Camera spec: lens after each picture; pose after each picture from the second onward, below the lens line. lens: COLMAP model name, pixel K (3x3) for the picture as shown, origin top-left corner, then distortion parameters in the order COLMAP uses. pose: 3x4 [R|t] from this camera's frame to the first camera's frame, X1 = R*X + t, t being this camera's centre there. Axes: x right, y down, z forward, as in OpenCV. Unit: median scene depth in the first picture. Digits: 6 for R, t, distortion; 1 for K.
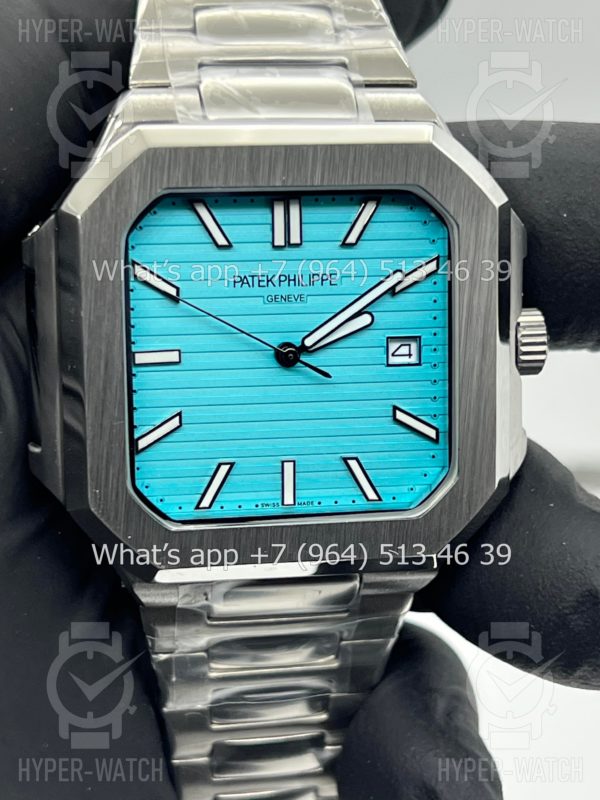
lens RADIAL K [[1766.2, 0, 296.7], [0, 1766.2, 399.2], [0, 0, 1]] dist [0.314688, 0.000000]
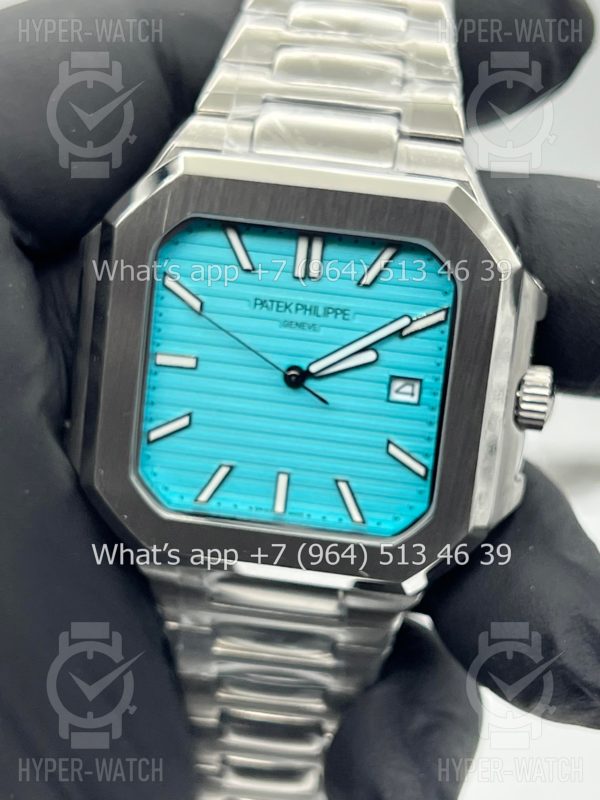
lens RADIAL K [[1766.2, 0, 299.2], [0, 1766.2, 407.4], [0, 0, 1]] dist [0.314688, 0.000000]
pose [[0.954727, 0.164656, -0.247759, 0.266712], [-0.153822, 0.986113, 0.062608, -0.074278], [0.254628, -0.021663, 0.966797, -0.047426]]
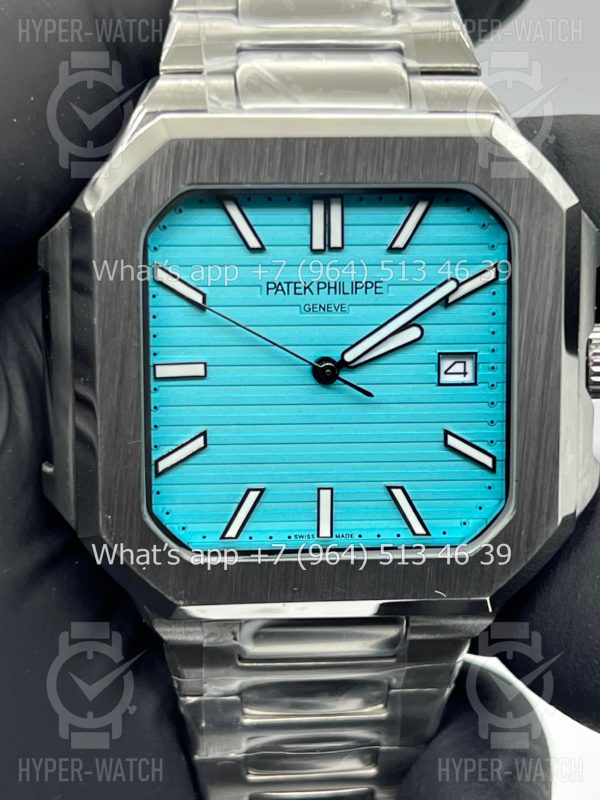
lens RADIAL K [[1766.2, 0, 300.5], [0, 1766.2, 395.2], [0, 0, 1]] dist [0.314688, 0.000000]
pose [[0.995771, 0.020999, -0.089438, 0.062206], [-0.021801, 0.999730, -0.007990, -0.005022], [0.089246, 0.009906, 0.995960, 0.101603]]
